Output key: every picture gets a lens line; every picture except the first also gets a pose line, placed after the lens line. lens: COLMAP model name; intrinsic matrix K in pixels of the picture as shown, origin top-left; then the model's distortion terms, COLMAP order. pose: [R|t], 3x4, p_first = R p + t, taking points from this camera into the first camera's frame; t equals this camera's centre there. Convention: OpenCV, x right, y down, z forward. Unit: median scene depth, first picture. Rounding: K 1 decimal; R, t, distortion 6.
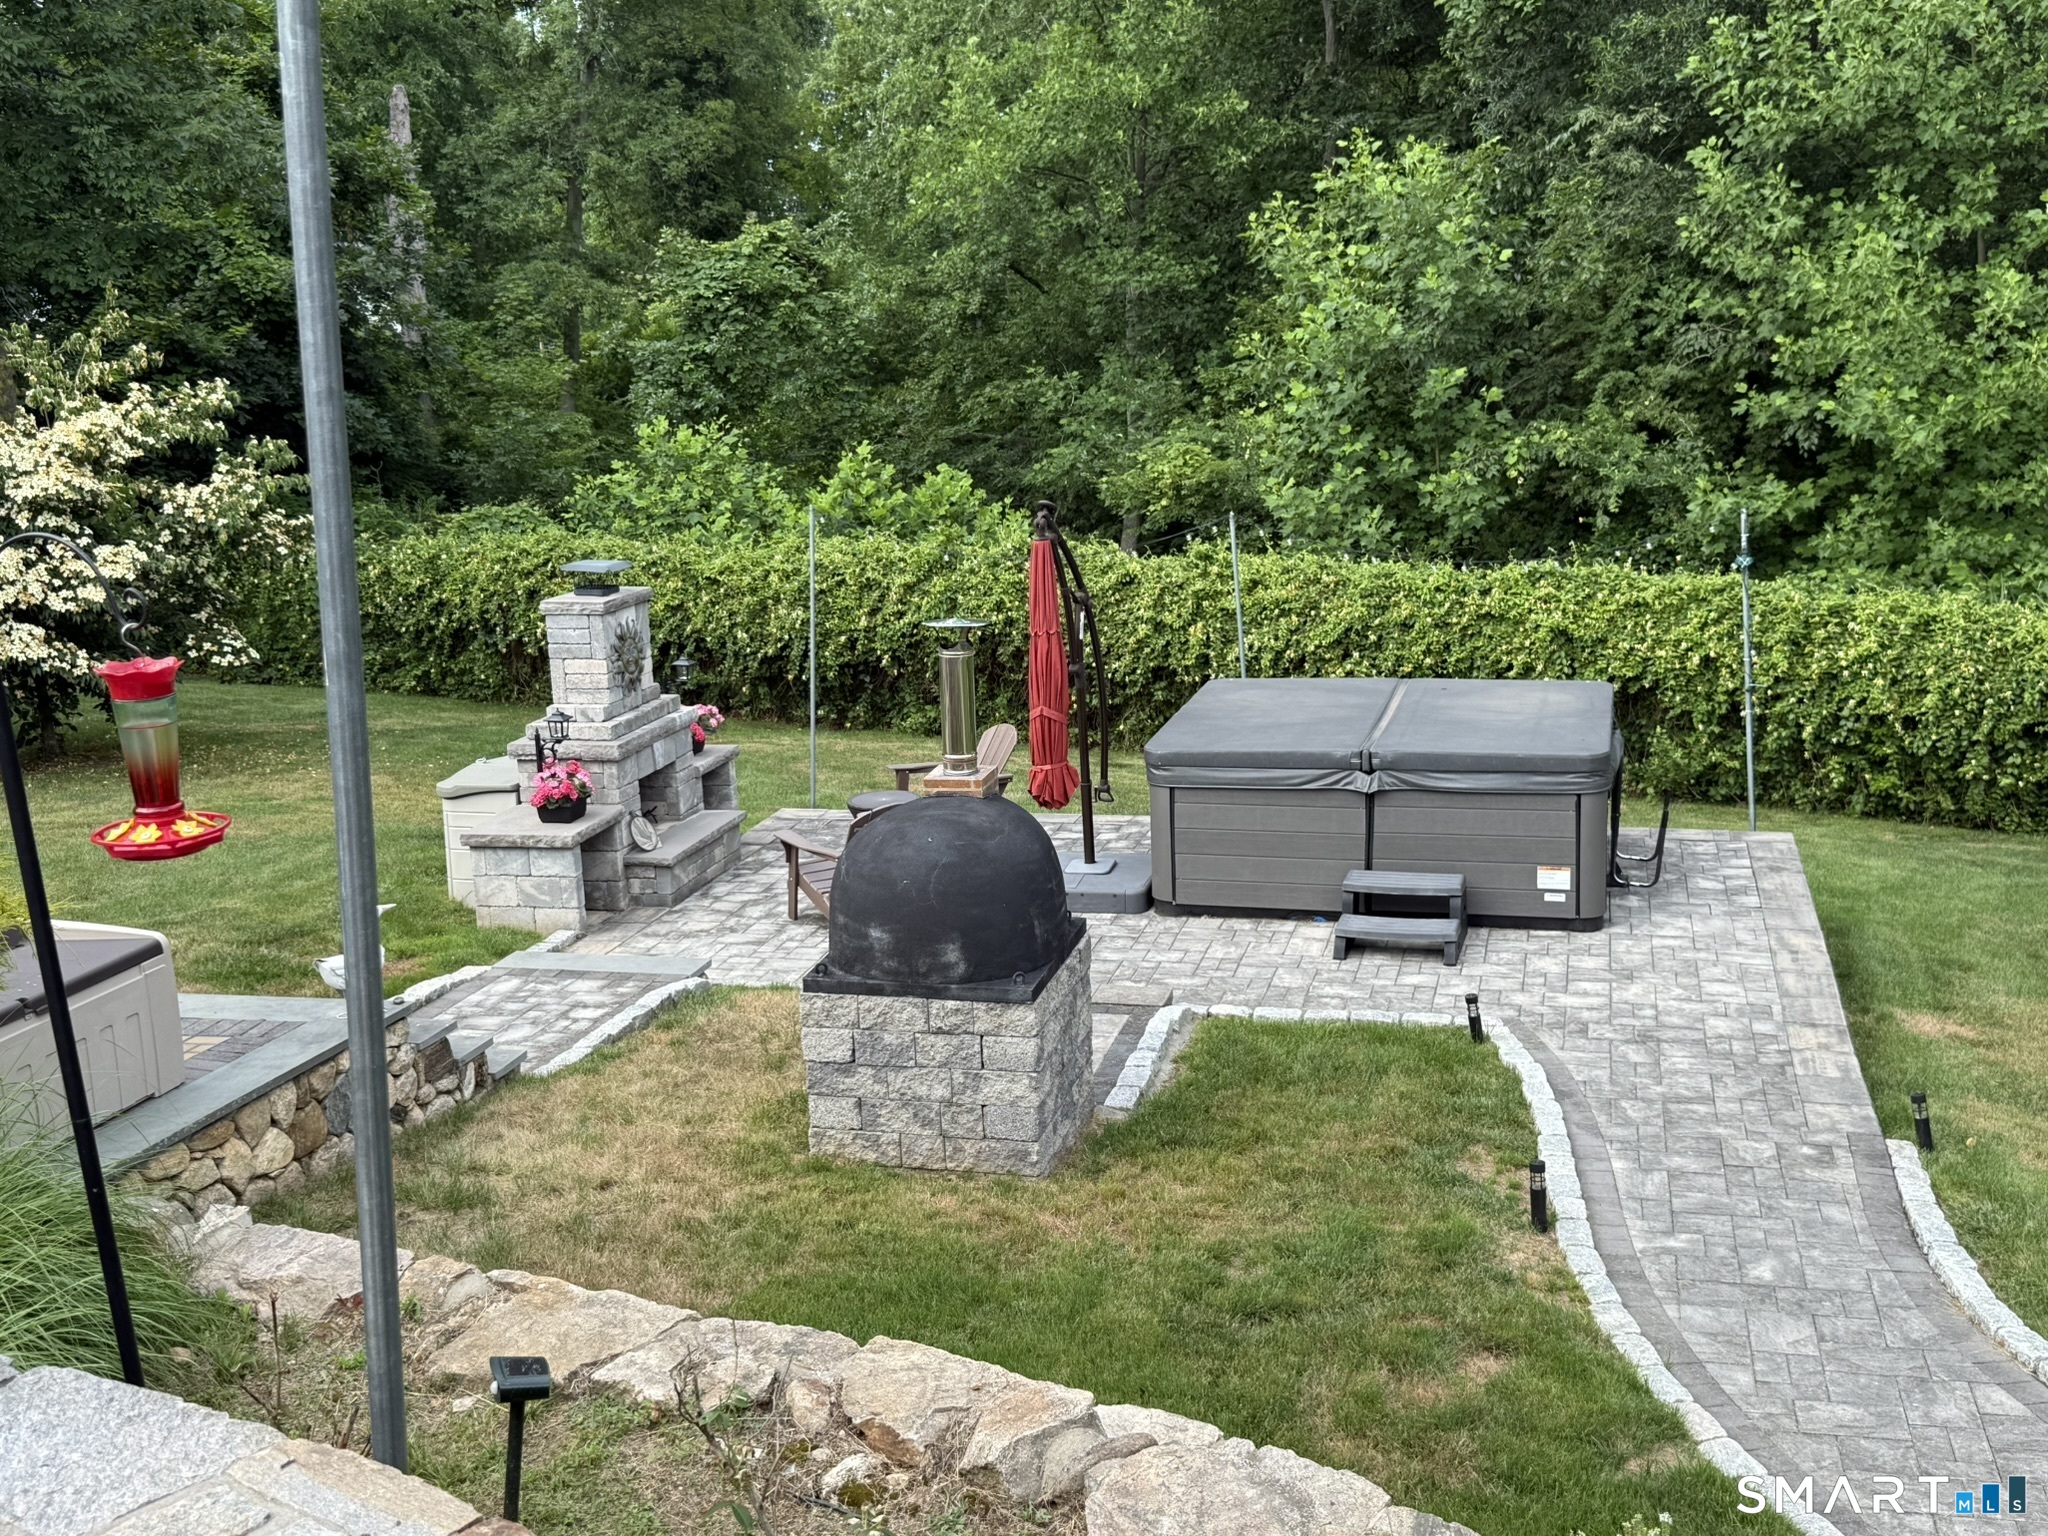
lens RADIAL K [[2214.5, 0, 1022.8], [0, 2214.5, 765.8], [0, 0, 1]] dist [0.104349, 0.000000]
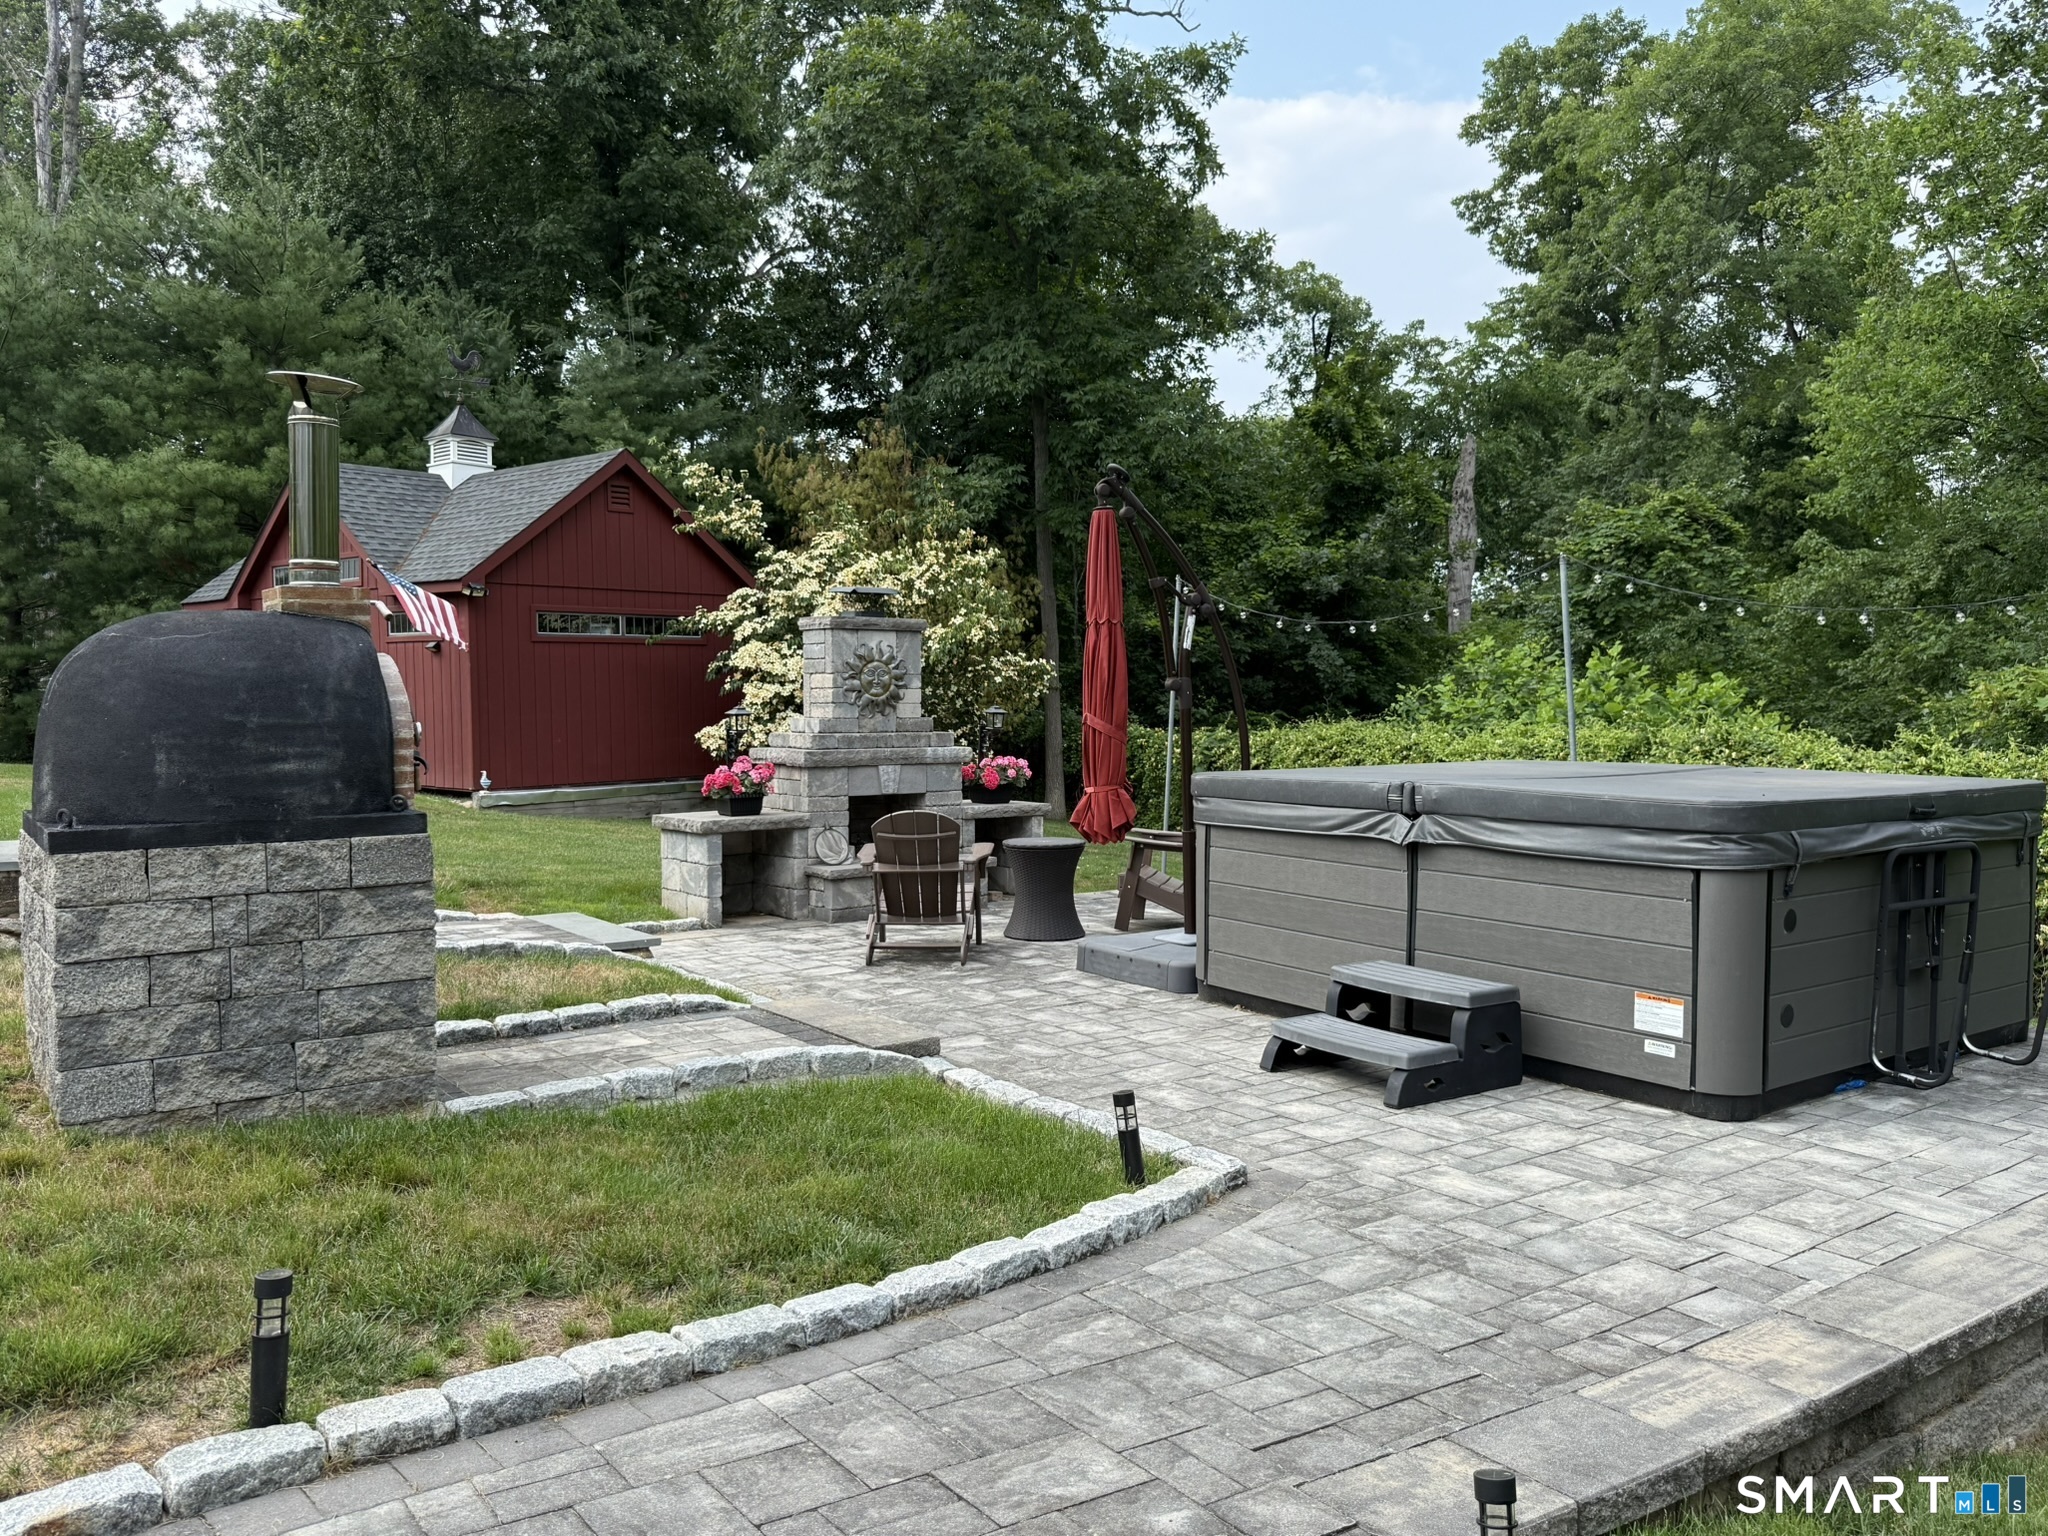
lens RADIAL K [[1582.6, 0, 1024.4], [0, 1582.6, 769.9], [0, 0, 1]] dist [0.042191, -0.004866]
pose [[0.765740, 0.065649, -0.639791, 0.371498], [-0.167227, 0.980885, -0.099498, 0.056417], [0.621030, 0.183180, 0.762081, 0.559634]]
